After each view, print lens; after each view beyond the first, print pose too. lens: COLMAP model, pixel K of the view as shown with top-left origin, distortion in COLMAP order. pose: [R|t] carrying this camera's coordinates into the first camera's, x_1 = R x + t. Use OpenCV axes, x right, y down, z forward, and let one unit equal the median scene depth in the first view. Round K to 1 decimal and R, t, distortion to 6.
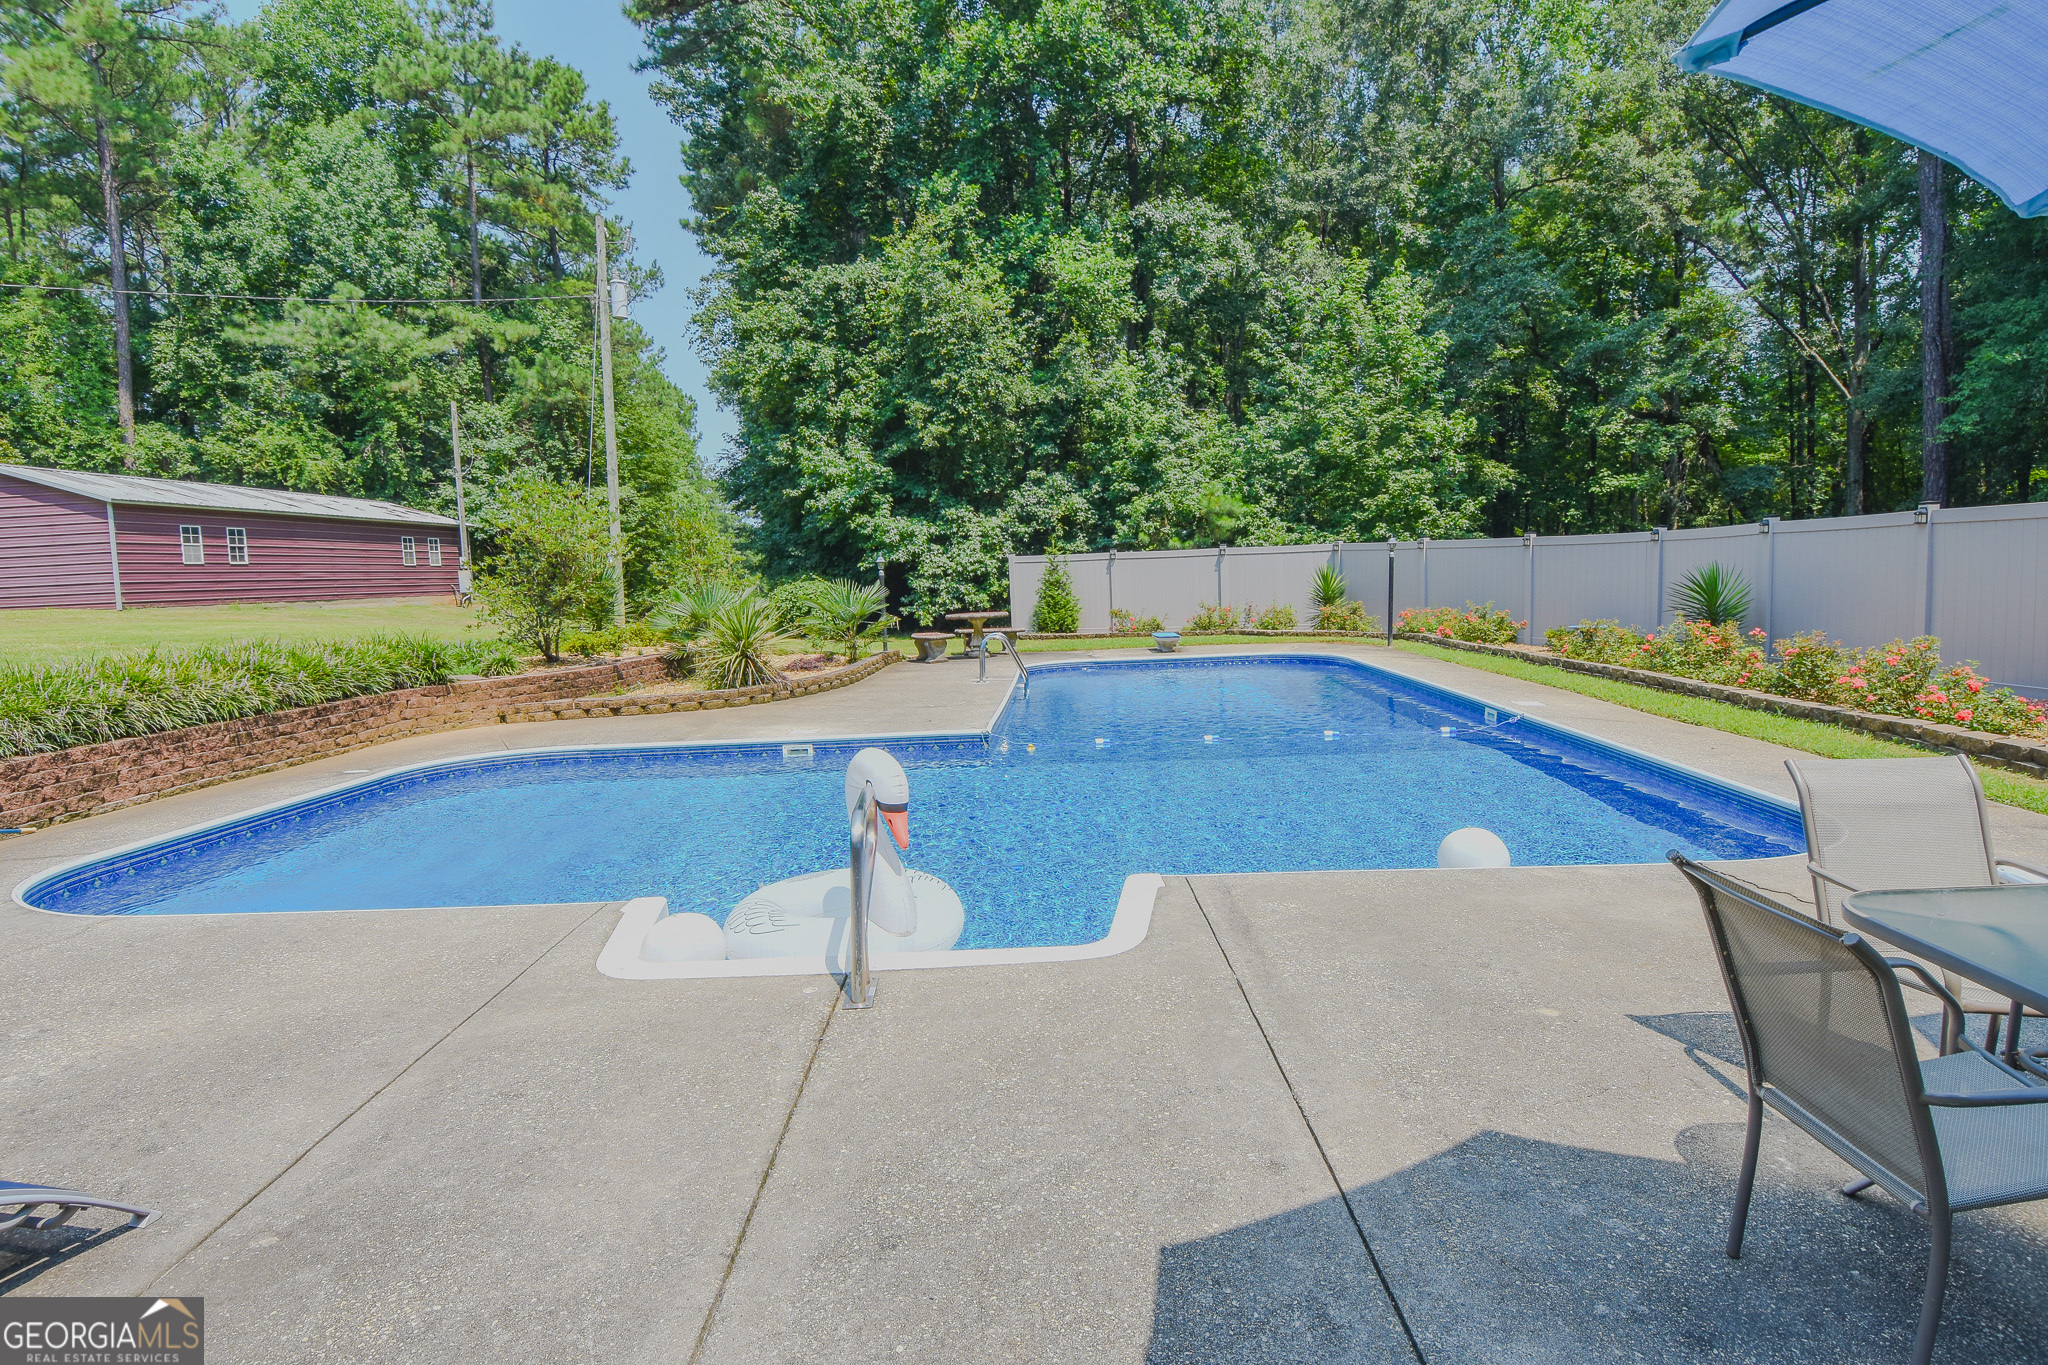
lens RADIAL K [[1068.5, 0, 1017.3], [0, 1068.5, 663.4], [0, 0, 1]] dist [0.055228, -0.060466]
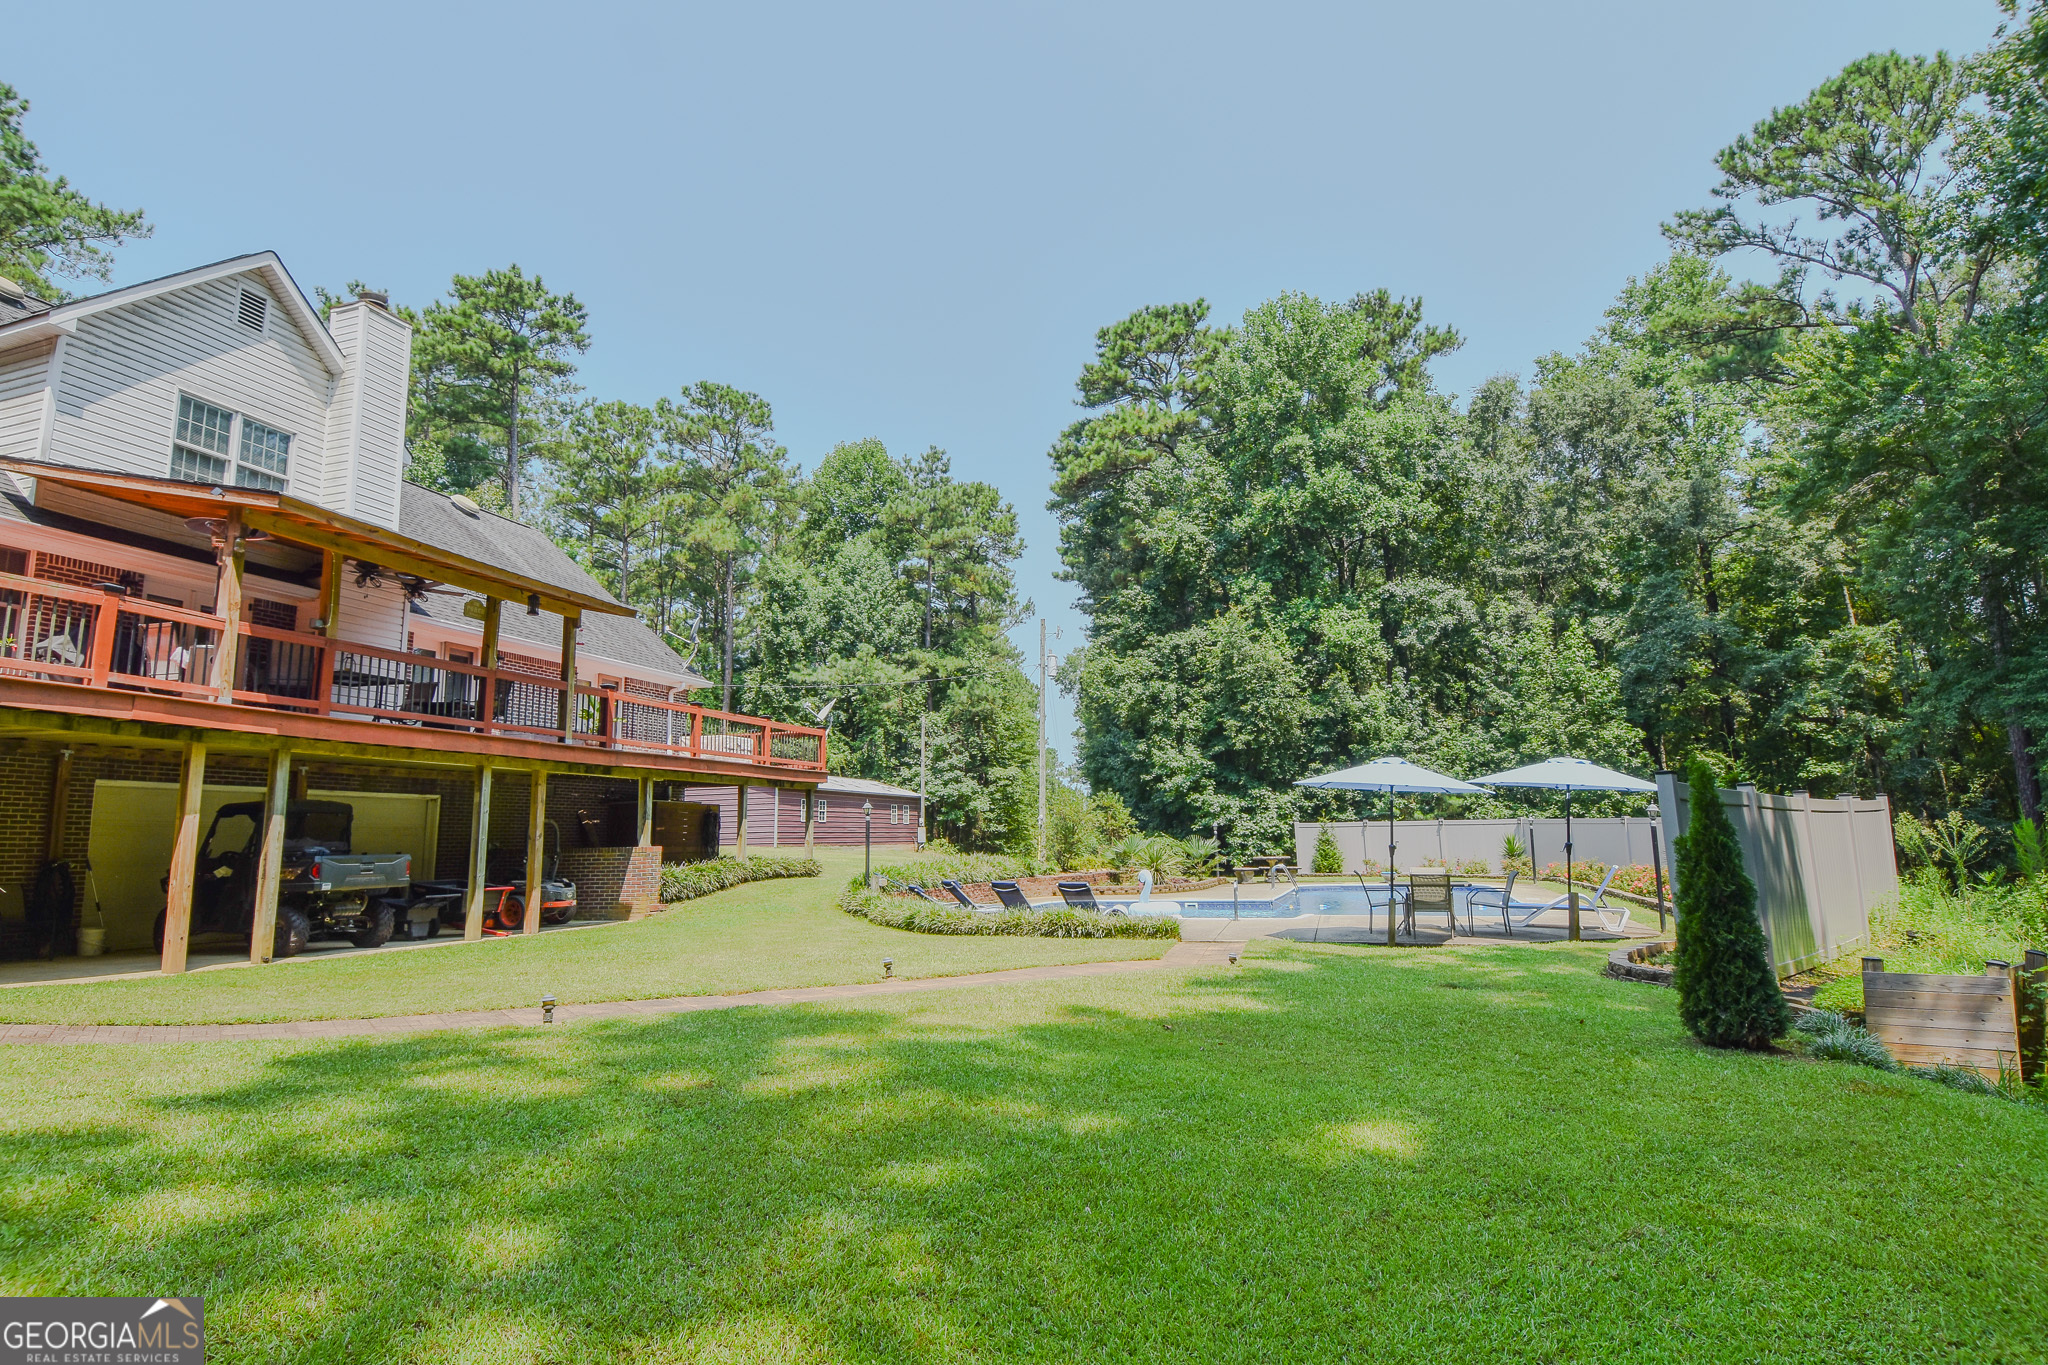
lens RADIAL K [[1068.5, 0, 1017.3], [0, 1068.5, 663.4], [0, 0, 1]] dist [0.055228, -0.060466]
pose [[0.960391, -0.028041, -0.277242, 0.036336], [-0.039348, 0.971308, -0.234546, 0.044644], [0.275864, 0.236164, 0.931732, -0.493040]]
